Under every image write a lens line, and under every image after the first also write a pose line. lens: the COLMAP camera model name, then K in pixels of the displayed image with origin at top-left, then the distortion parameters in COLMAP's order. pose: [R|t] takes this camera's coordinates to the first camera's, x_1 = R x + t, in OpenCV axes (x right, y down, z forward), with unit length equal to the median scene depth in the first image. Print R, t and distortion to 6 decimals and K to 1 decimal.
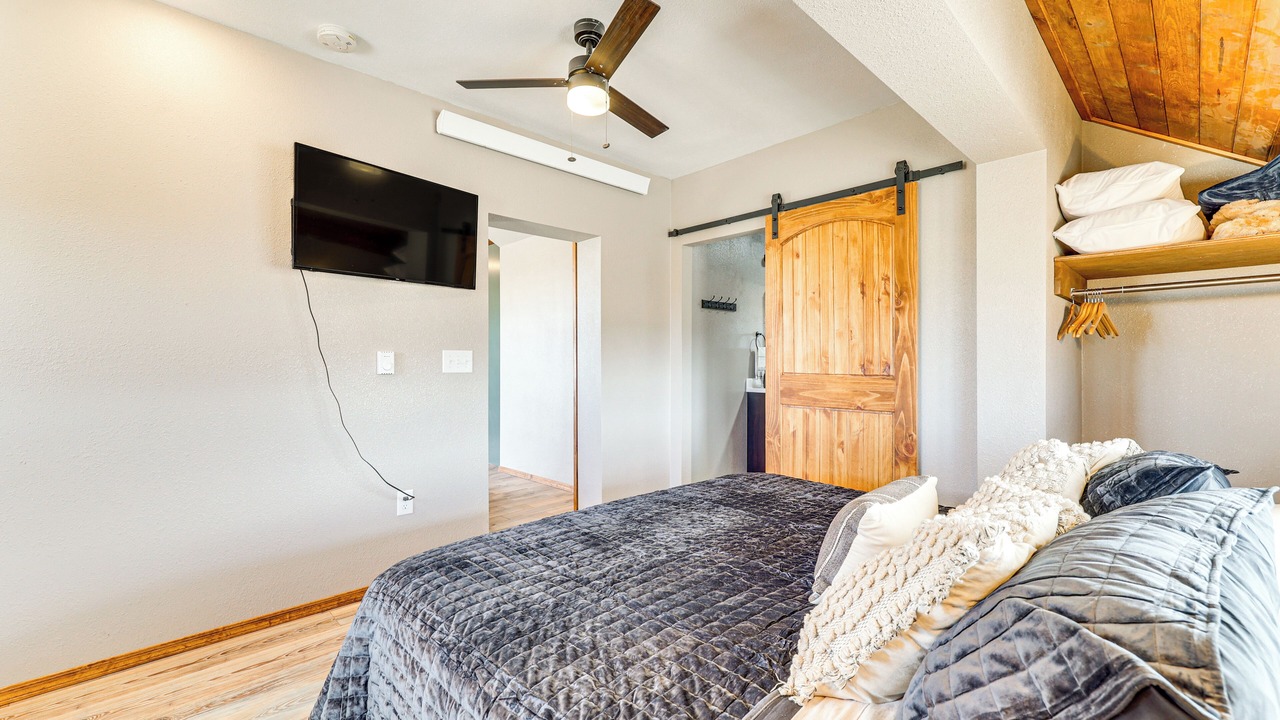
lens RADIAL K [[540.1, 0, 639.4], [0, 540.1, 360.0], [0, 0, 1]] dist [0.001409, 0.000087]
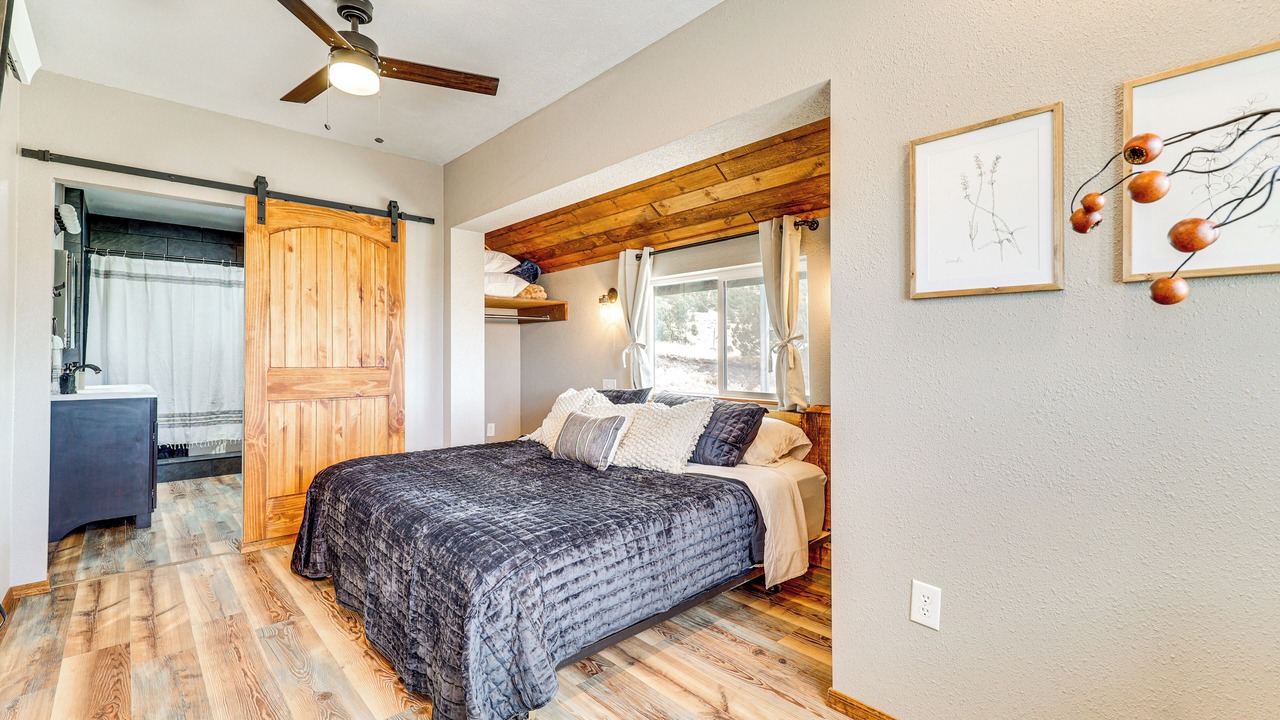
lens RADIAL K [[540.1, 0, 639.3], [0, 540.1, 355.1], [0, 0, 1]] dist [0.001409, 0.000087]
pose [[-0.000152, 0.002412, 0.999997, -0.745069], [0.002452, 0.999994, -0.002412, 0.005694], [-0.999997, 0.002452, -0.000158, 0.381114]]
